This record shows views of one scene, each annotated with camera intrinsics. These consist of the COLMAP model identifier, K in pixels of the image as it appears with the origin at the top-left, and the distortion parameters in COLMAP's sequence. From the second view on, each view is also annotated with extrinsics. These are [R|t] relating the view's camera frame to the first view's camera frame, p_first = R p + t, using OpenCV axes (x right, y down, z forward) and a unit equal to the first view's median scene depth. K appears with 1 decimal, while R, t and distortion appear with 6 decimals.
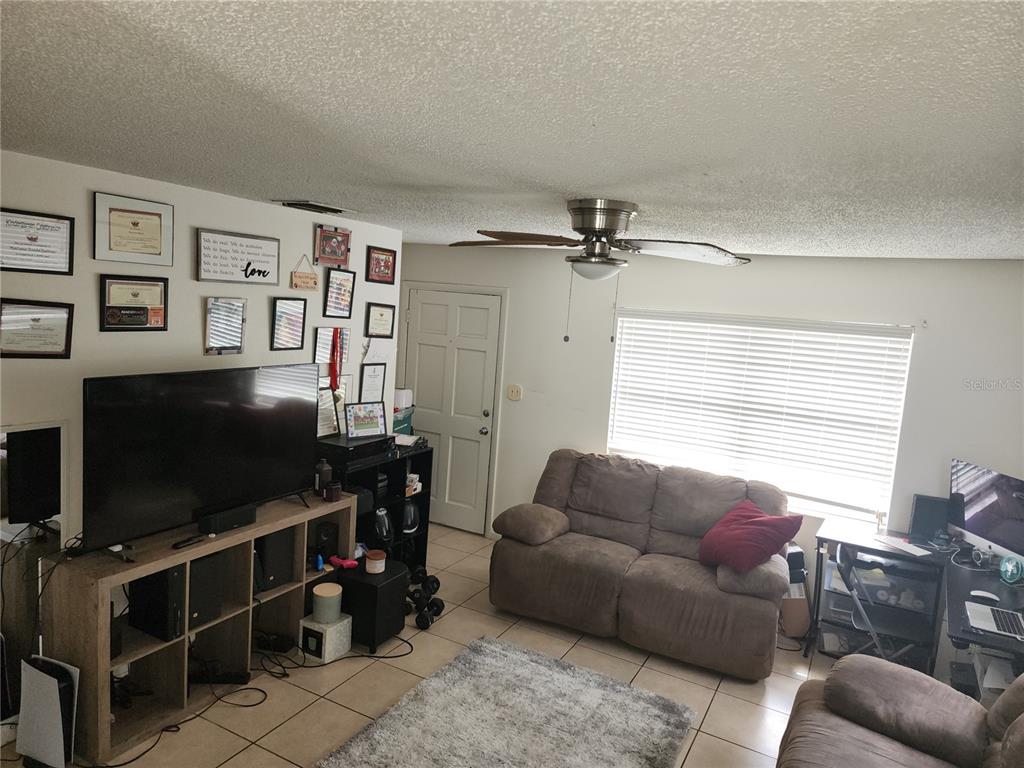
lens RADIAL K [[675.8, 0, 512.0], [0, 675.8, 384.0], [0, 0, 1]] dist [0.012414, 0.000899]
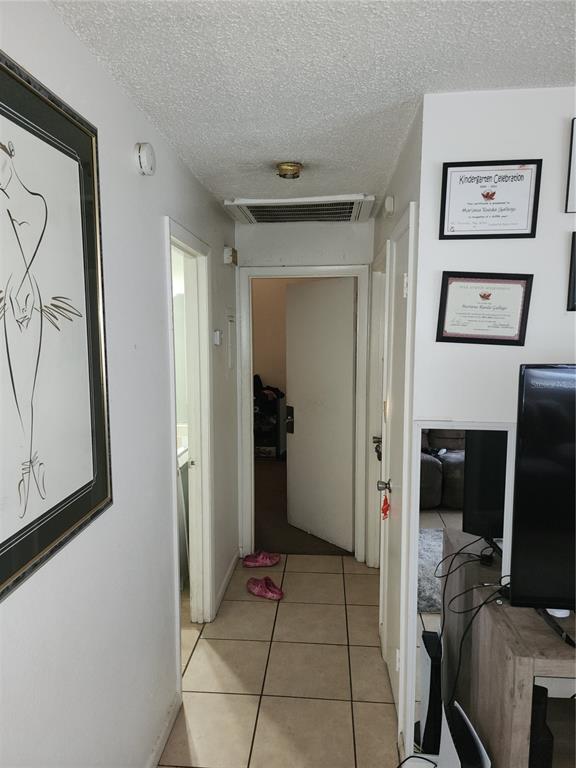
lens RADIAL K [[506.8, 0, 288.0], [0, 506.8, 384.0], [0, 0, 1]] dist [0.012414, 0.000899]
pose [[0.389214, 0.045143, -0.920041, -0.220373], [-0.075371, 0.997010, 0.017035, 0.016910], [0.918059, 0.062714, 0.391453, 0.533450]]
